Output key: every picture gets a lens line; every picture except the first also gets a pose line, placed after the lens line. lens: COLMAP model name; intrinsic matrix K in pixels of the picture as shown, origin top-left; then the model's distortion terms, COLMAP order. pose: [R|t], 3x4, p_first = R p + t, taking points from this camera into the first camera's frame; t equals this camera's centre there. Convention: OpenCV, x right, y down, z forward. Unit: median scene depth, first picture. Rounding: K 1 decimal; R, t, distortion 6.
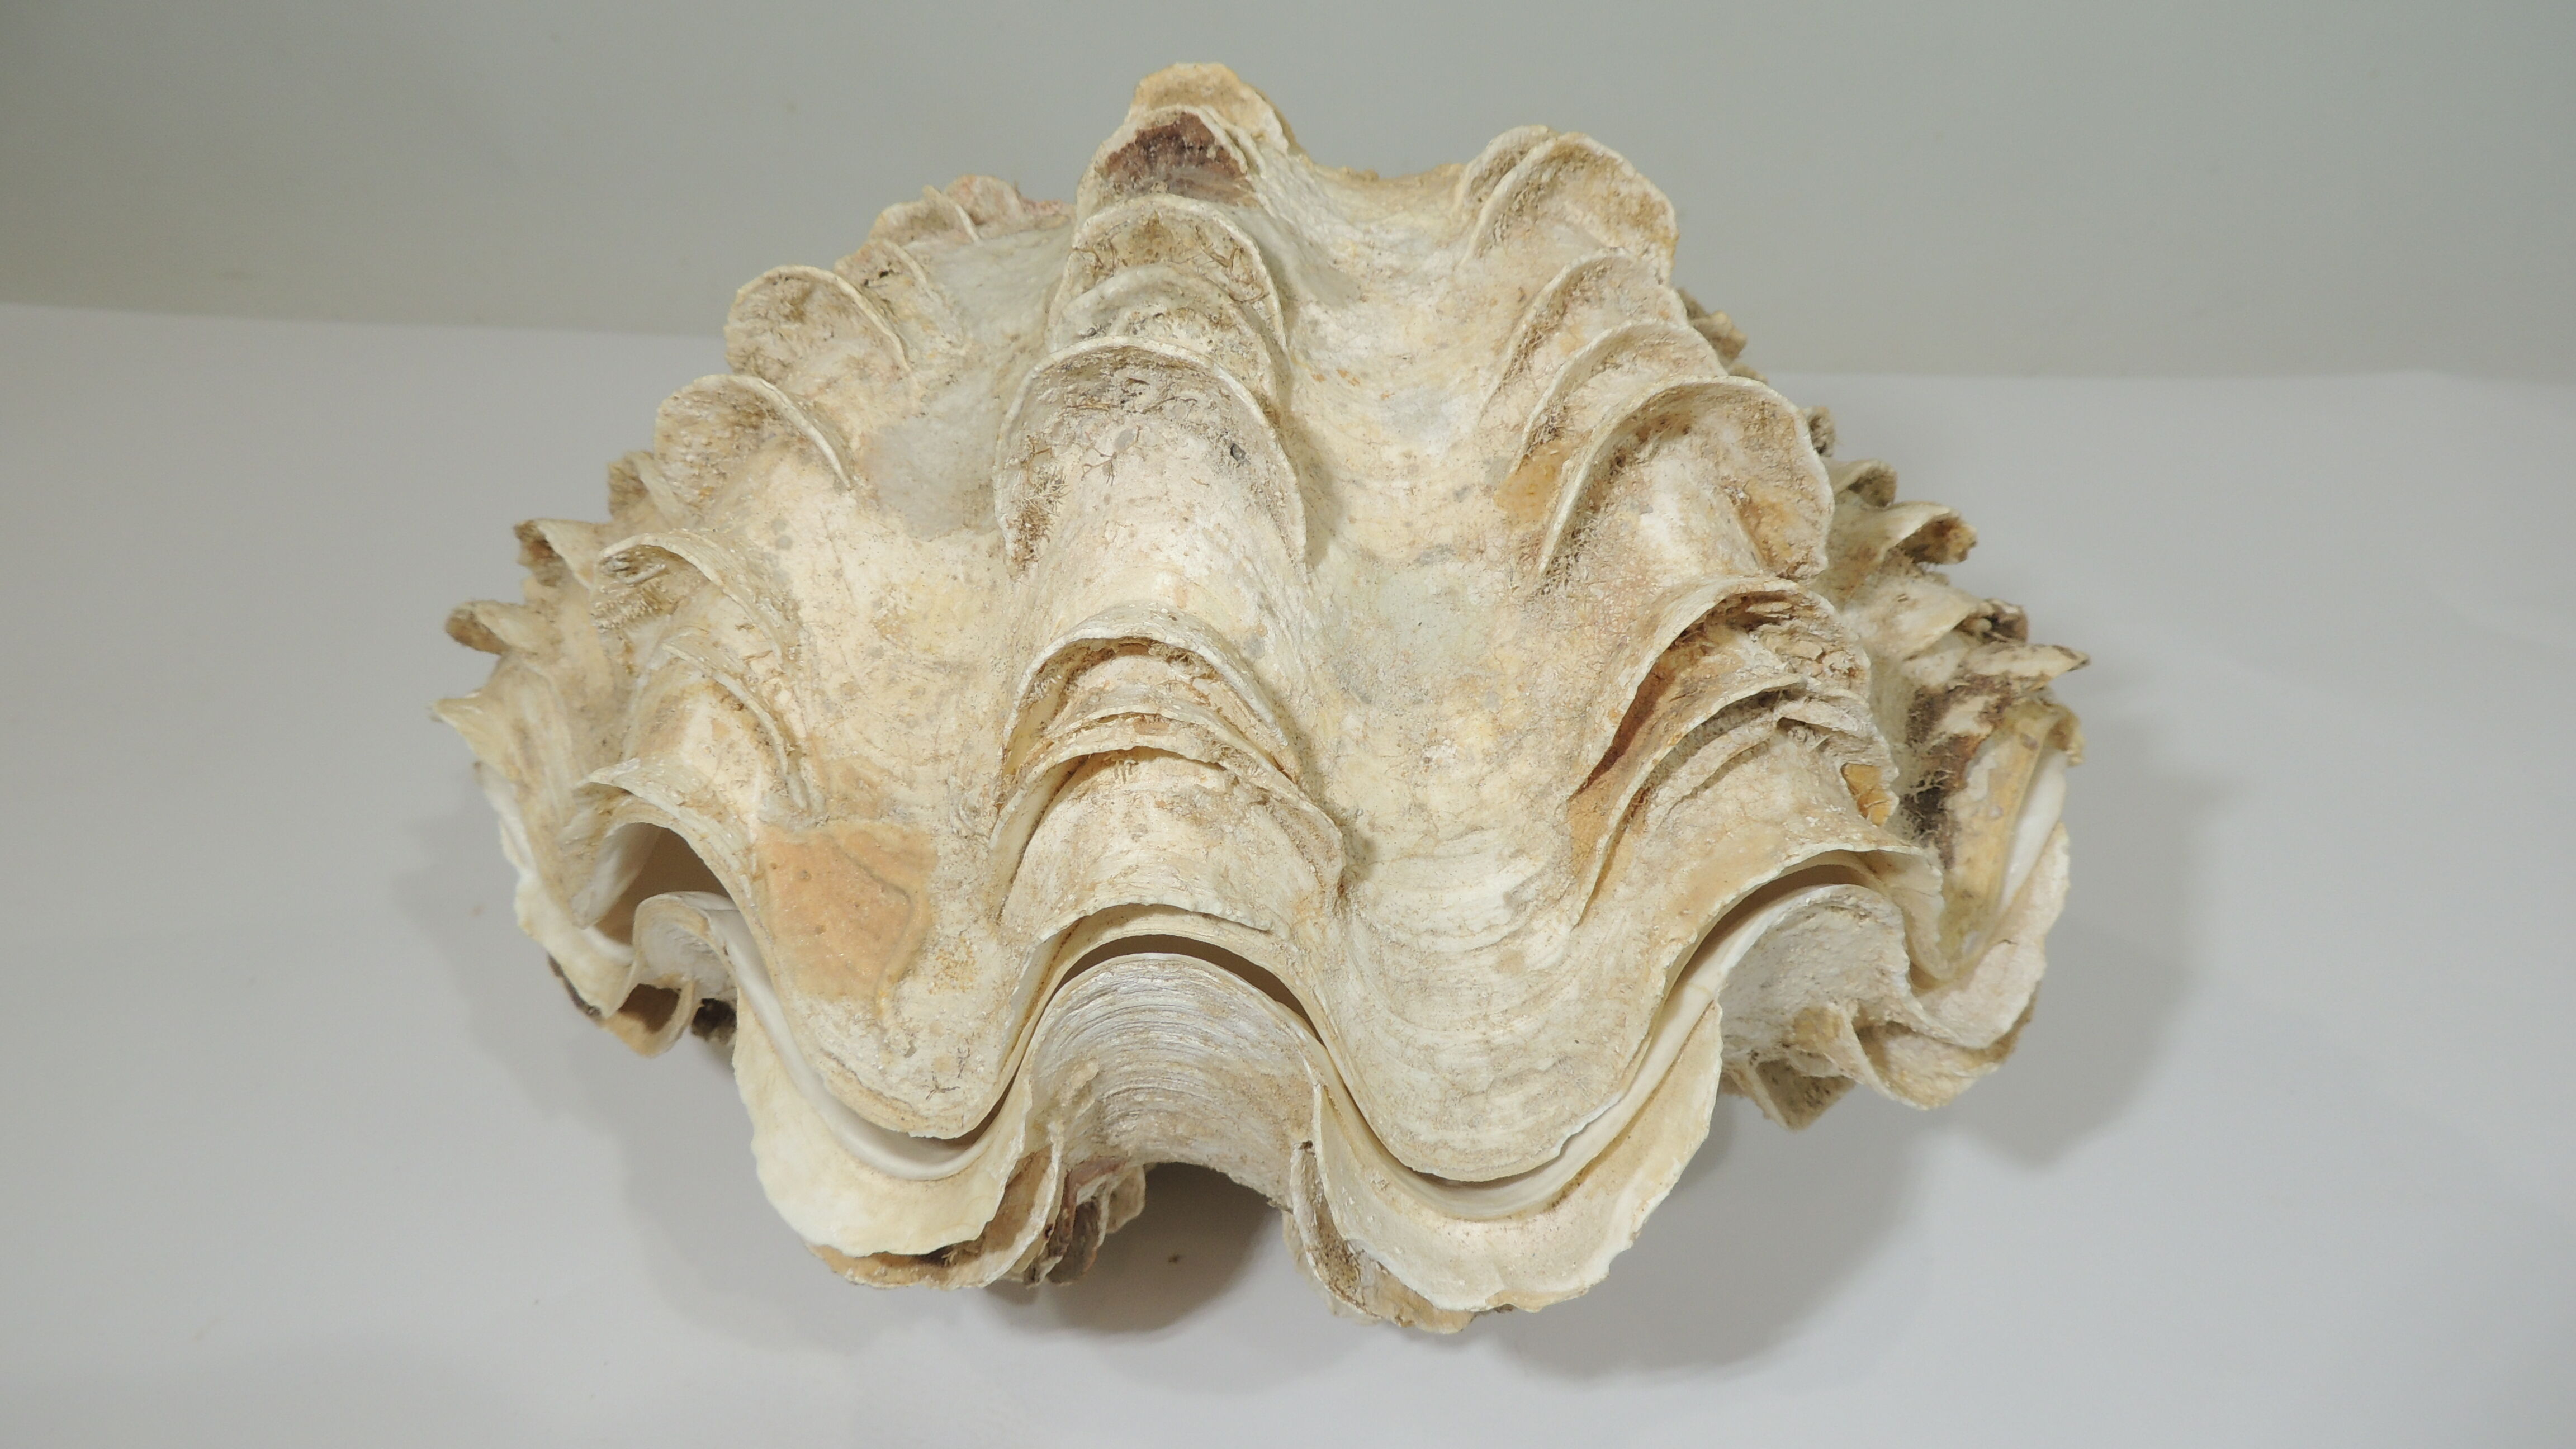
lens RADIAL K [[1864.0, 0, 1280.0], [0, 1864.0, 725.0], [0, 0, 1]] dist [-0.003939, -0.001730]
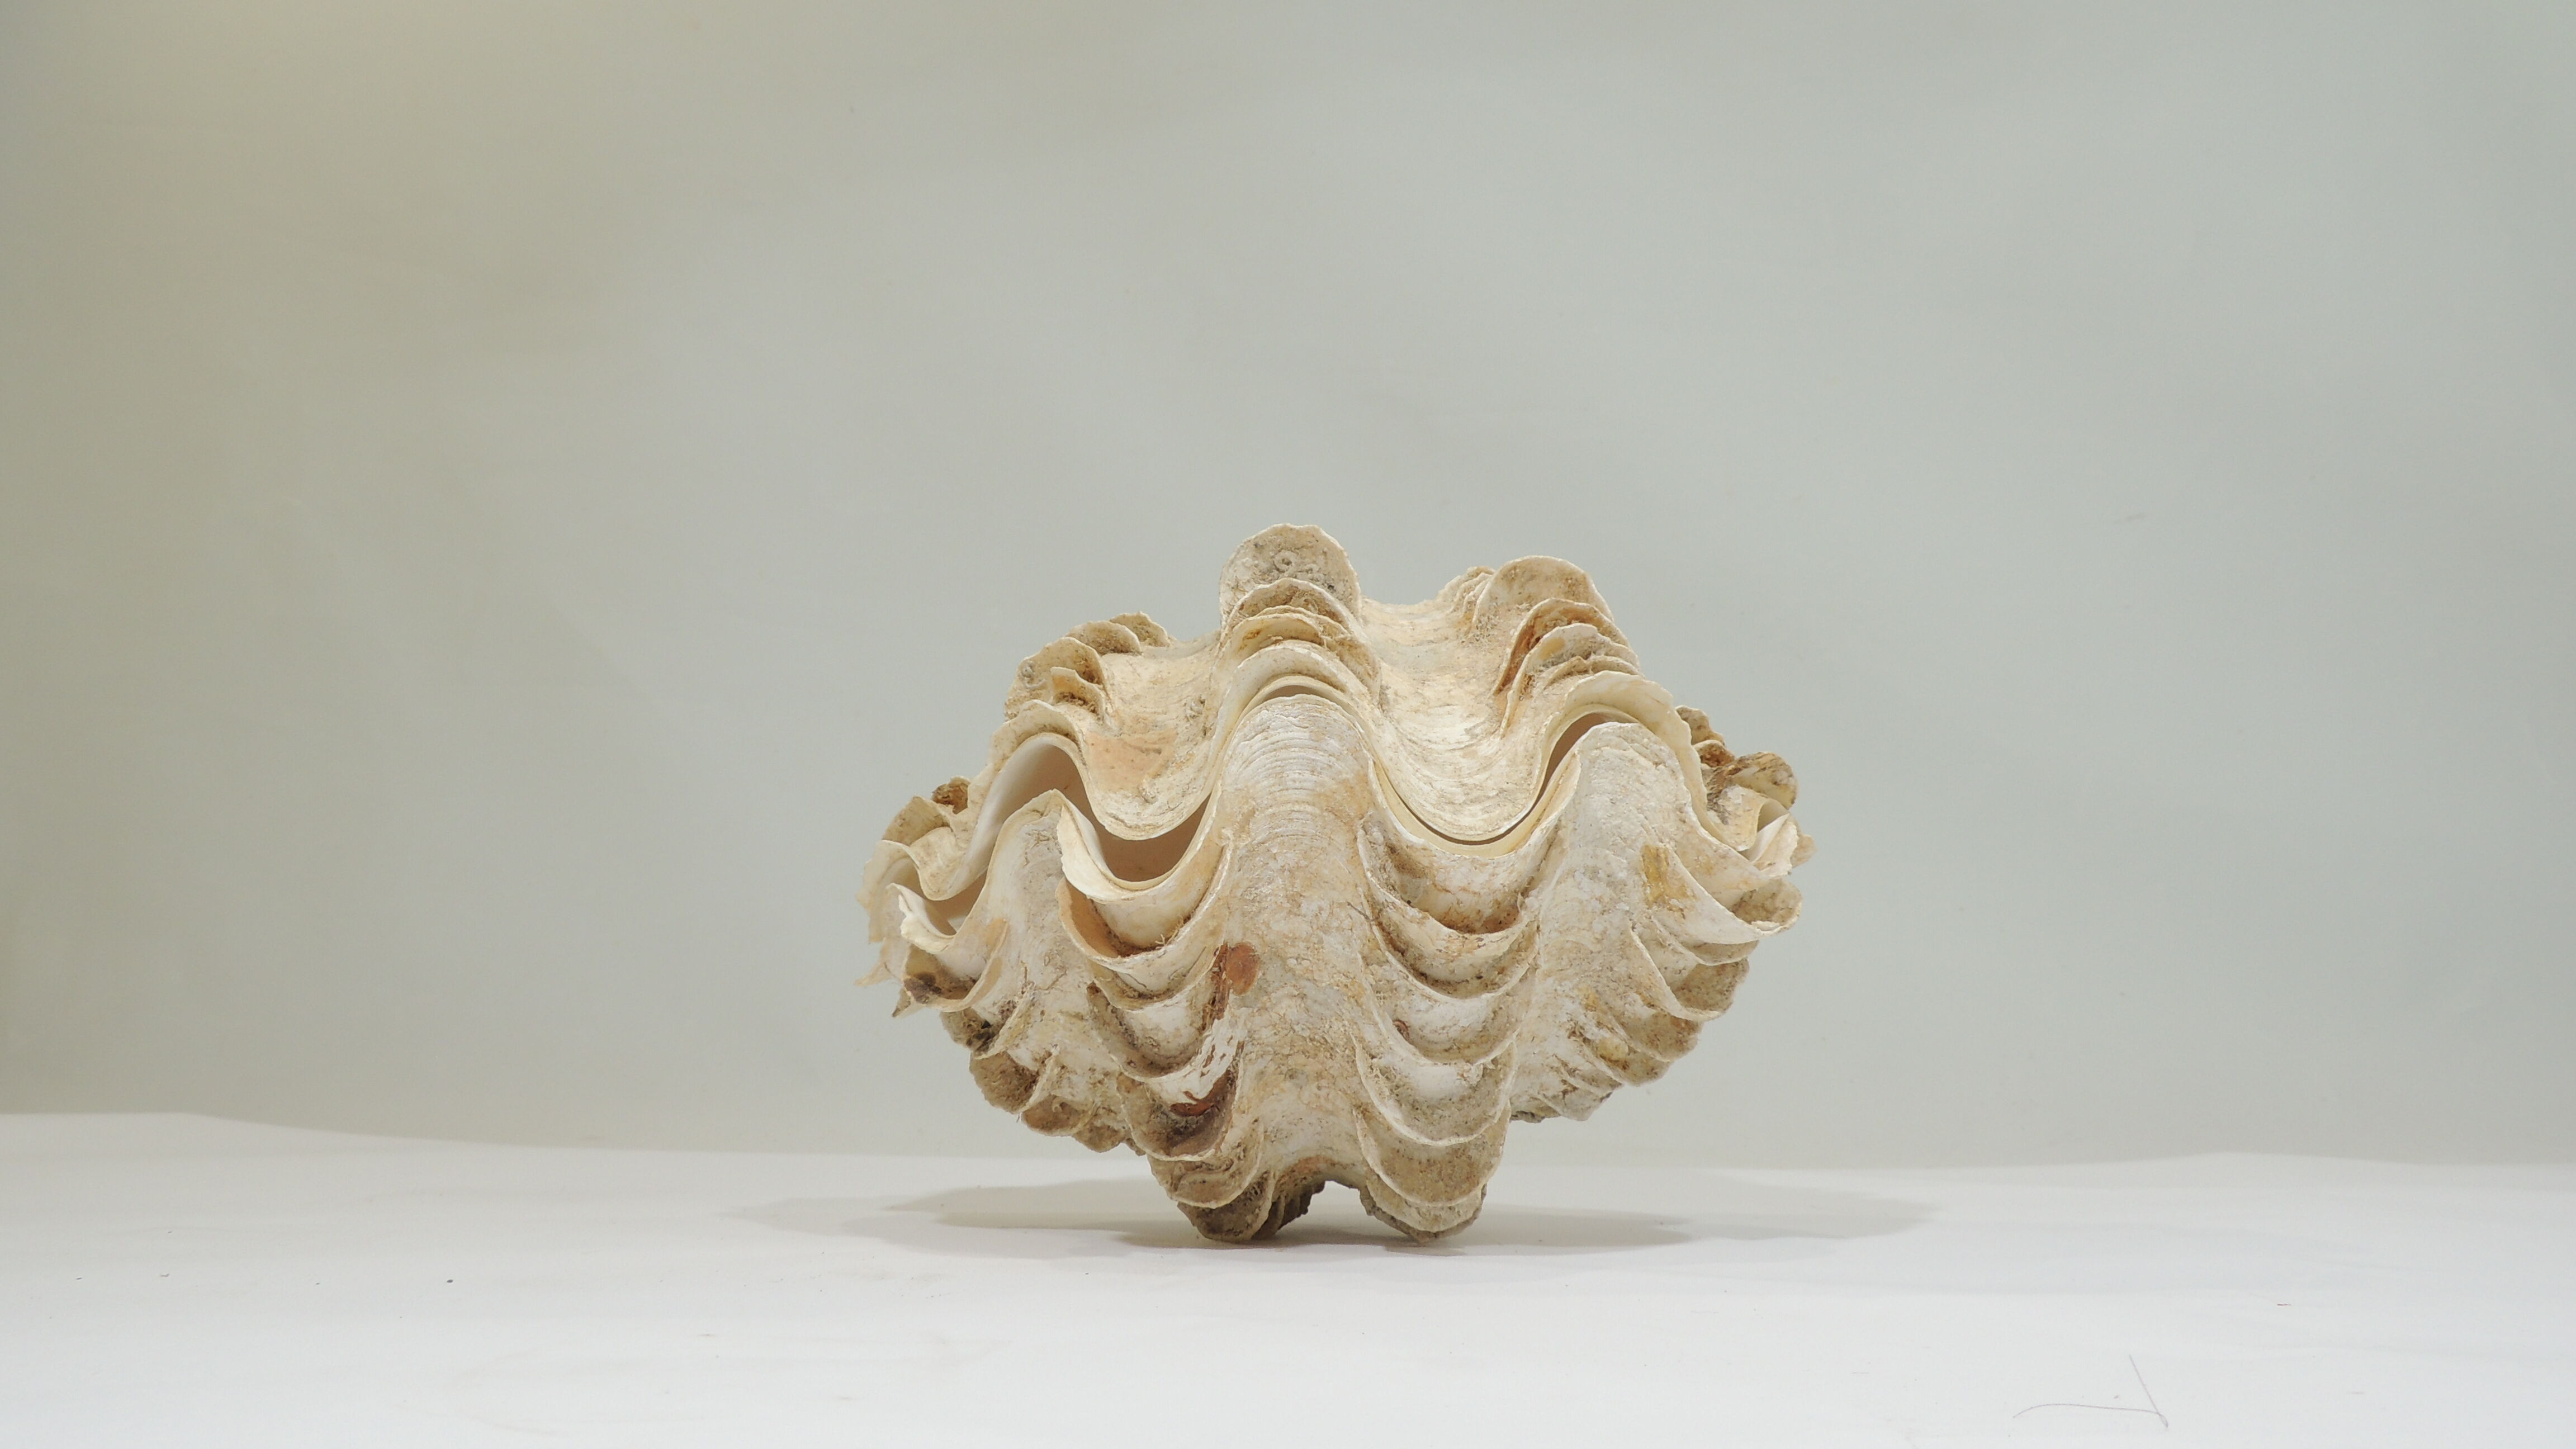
lens RADIAL K [[1864.0, 0, 1295.6], [0, 1864.0, 724.0], [0, 0, 1]] dist [-0.003939, -0.001730]
pose [[0.999470, -0.007720, -0.031618, 0.003560], [-0.019665, 0.630832, -0.775670, 1.613073], [0.025934, 0.775881, 0.630346, -0.250878]]
